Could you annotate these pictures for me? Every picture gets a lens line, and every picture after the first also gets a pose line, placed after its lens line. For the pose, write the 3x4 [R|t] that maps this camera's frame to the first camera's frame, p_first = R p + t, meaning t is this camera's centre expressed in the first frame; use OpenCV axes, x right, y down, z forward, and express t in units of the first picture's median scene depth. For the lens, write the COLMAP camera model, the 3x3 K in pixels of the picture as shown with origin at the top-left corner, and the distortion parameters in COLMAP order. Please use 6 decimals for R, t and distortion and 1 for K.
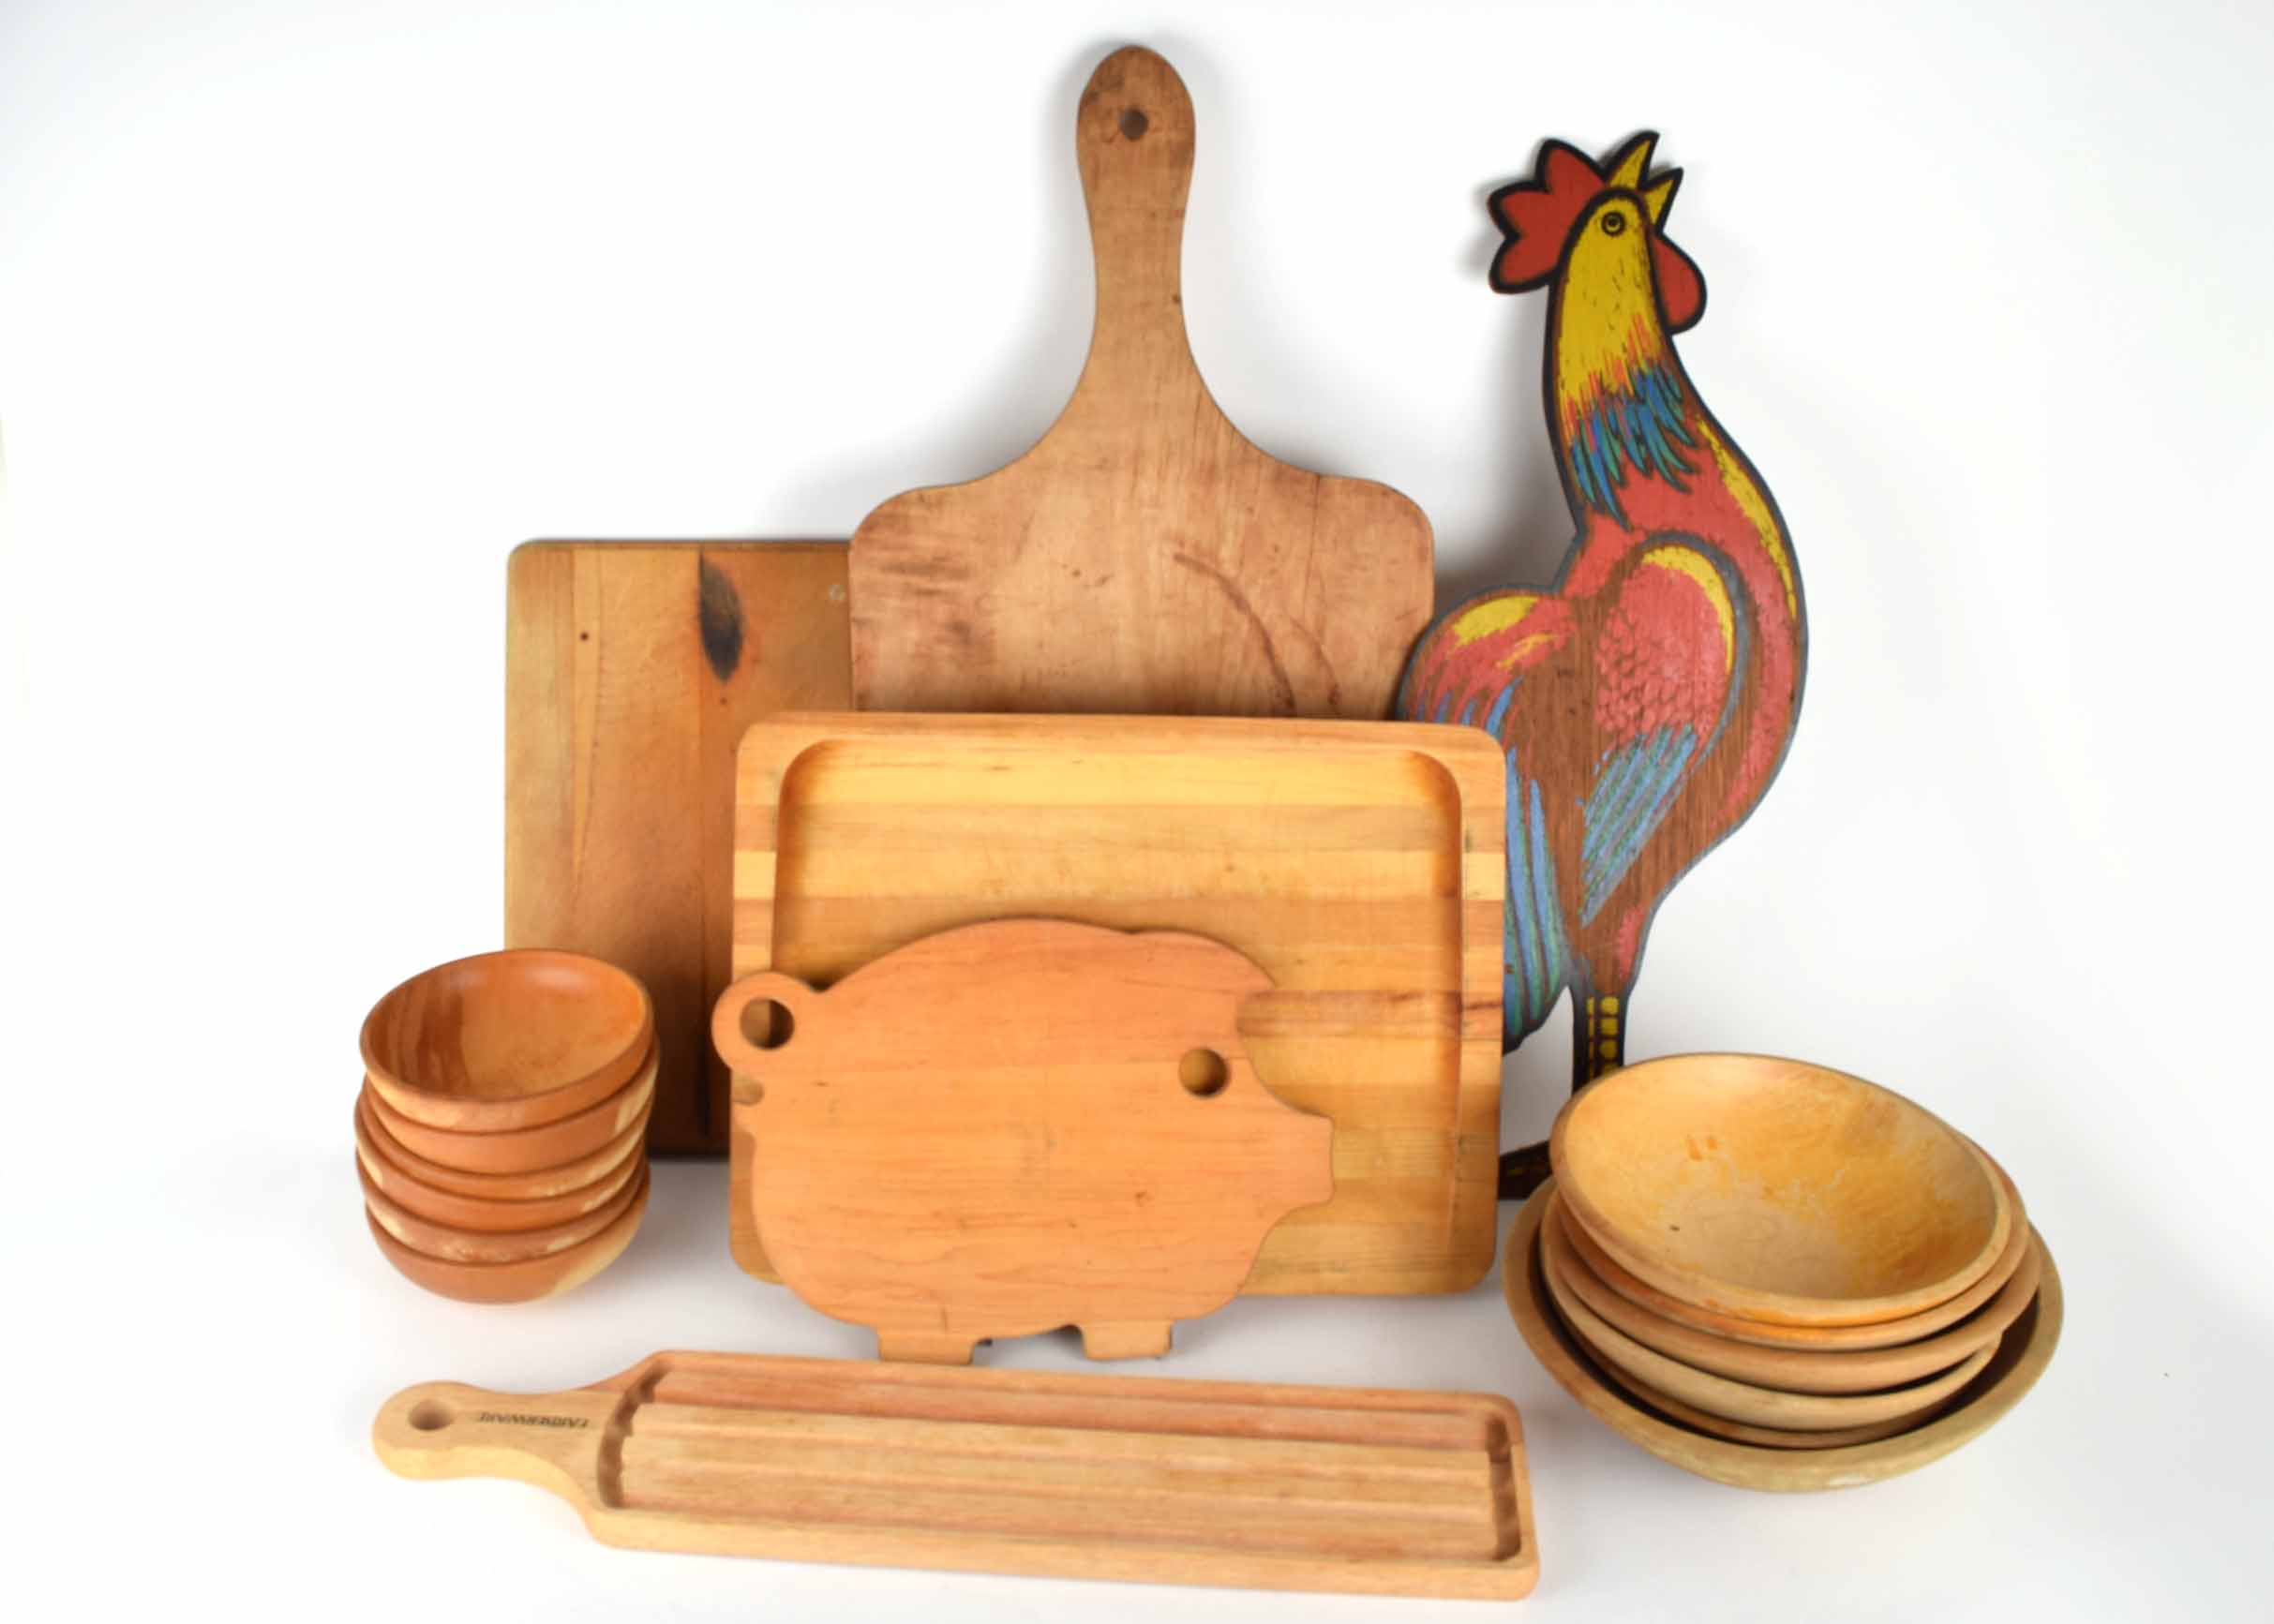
lens RADIAL K [[1981.6, 0, 1147.0], [0, 1981.6, 802.8], [0, 0, 1]] dist [-0.106077, 0.032519]
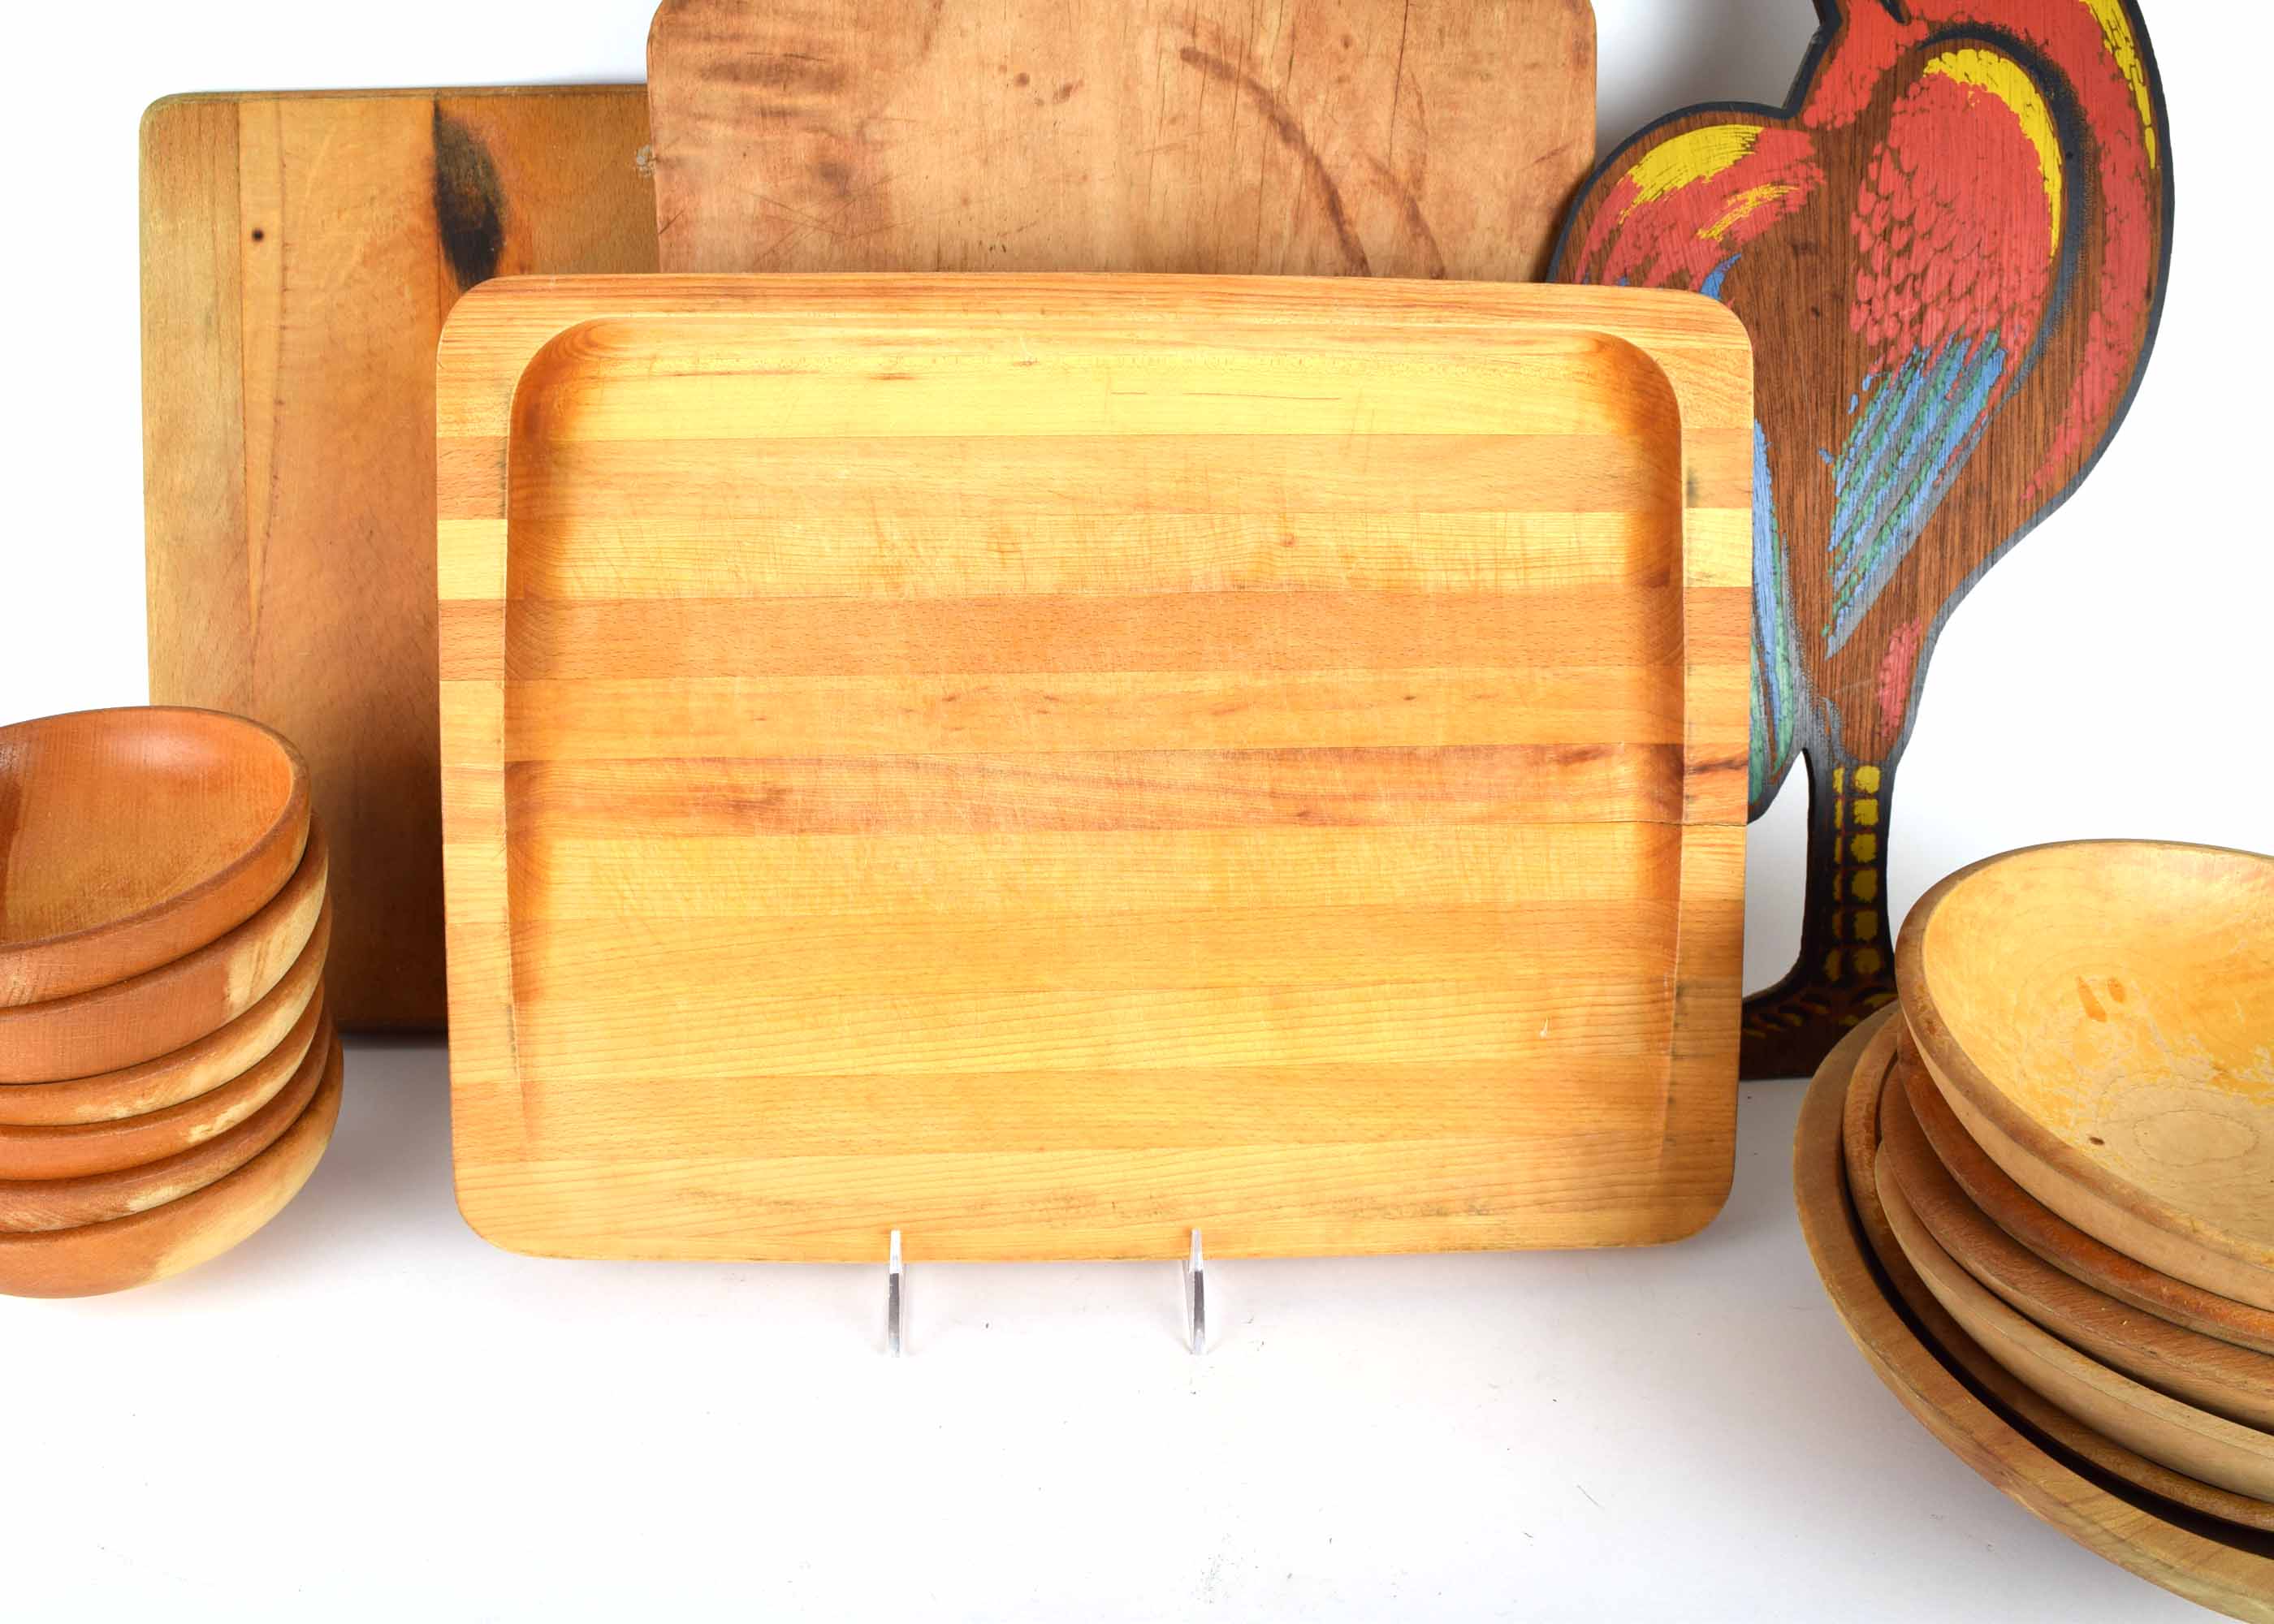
lens RADIAL K [[1771.5, 0, 1136.3], [0, 1771.5, 809.3], [0, 0, 1]] dist [-0.095586, 0.026941]
pose [[0.999718, -0.016303, 0.017244, -0.013903], [0.015161, 0.997808, 0.064415, 0.078070], [-0.018257, -0.064135, 0.997774, 0.469736]]
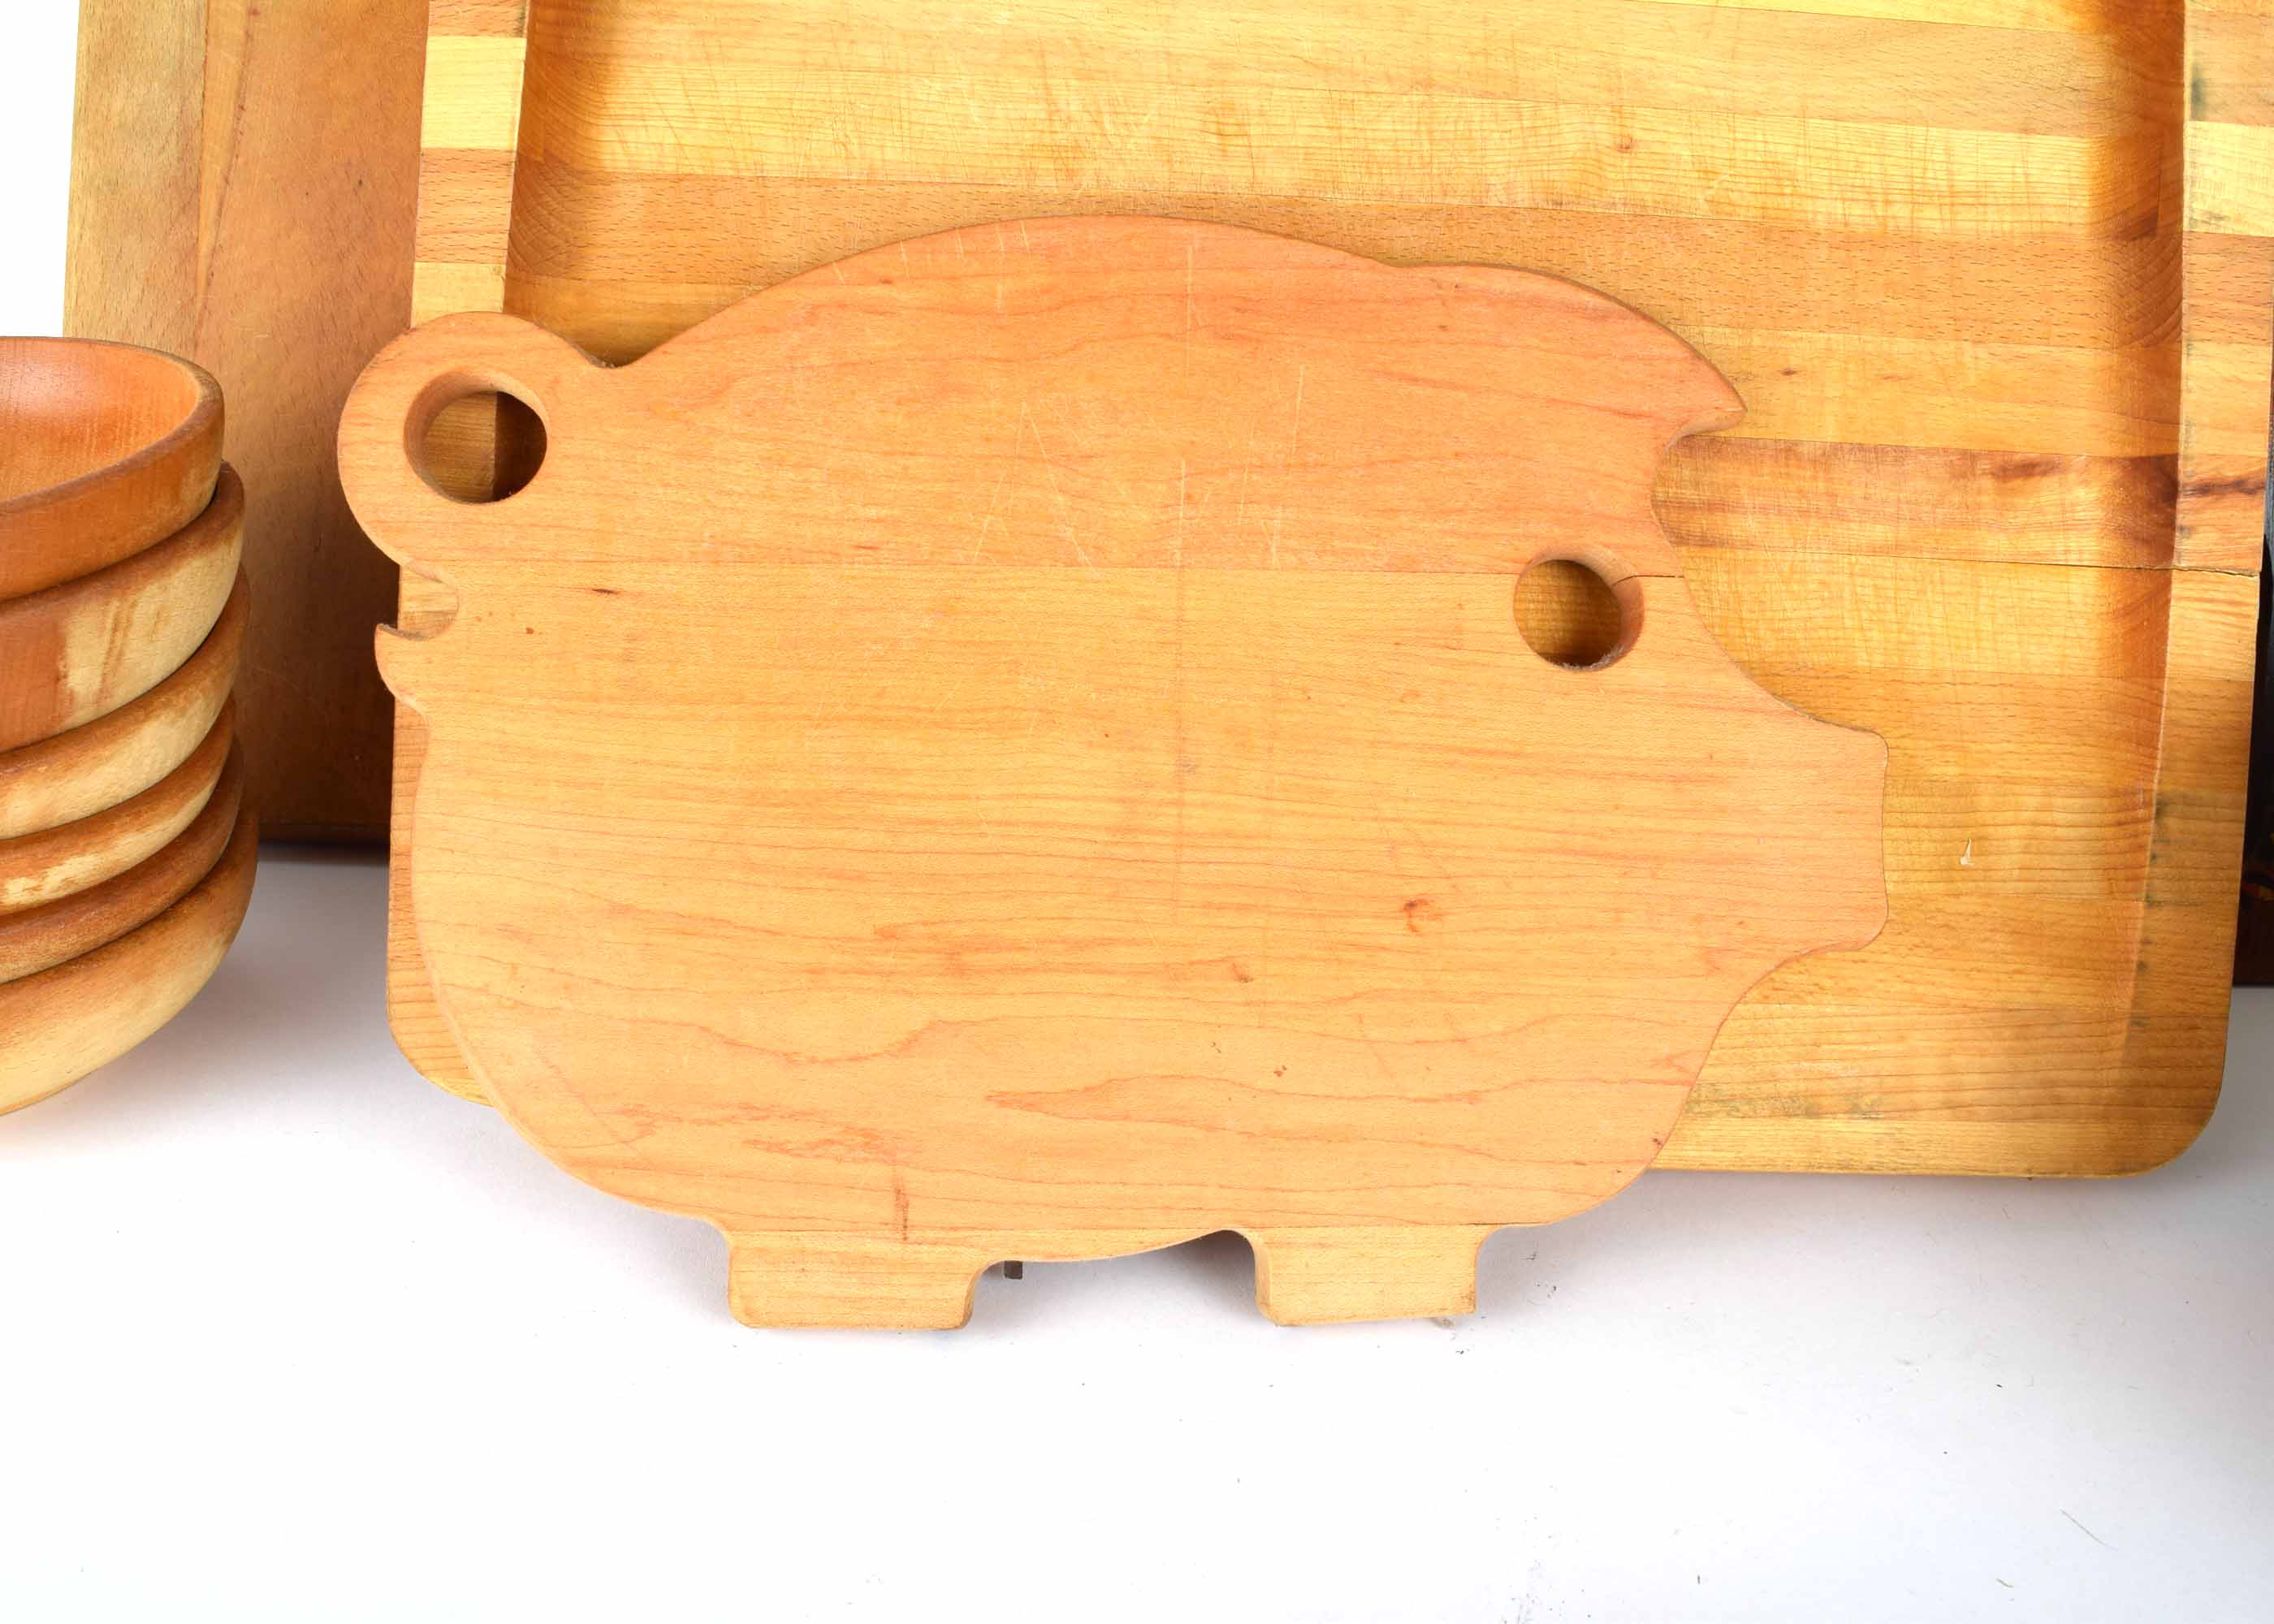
lens RADIAL K [[1771.5, 0, 1135.2], [0, 1771.5, 803.2], [0, 0, 1]] dist [-0.095586, 0.026941]
pose [[0.999465, 0.031551, -0.008598, -0.054033], [-0.031209, 0.998813, 0.037394, 0.161240], [0.009768, -0.037105, 0.999264, 0.627565]]
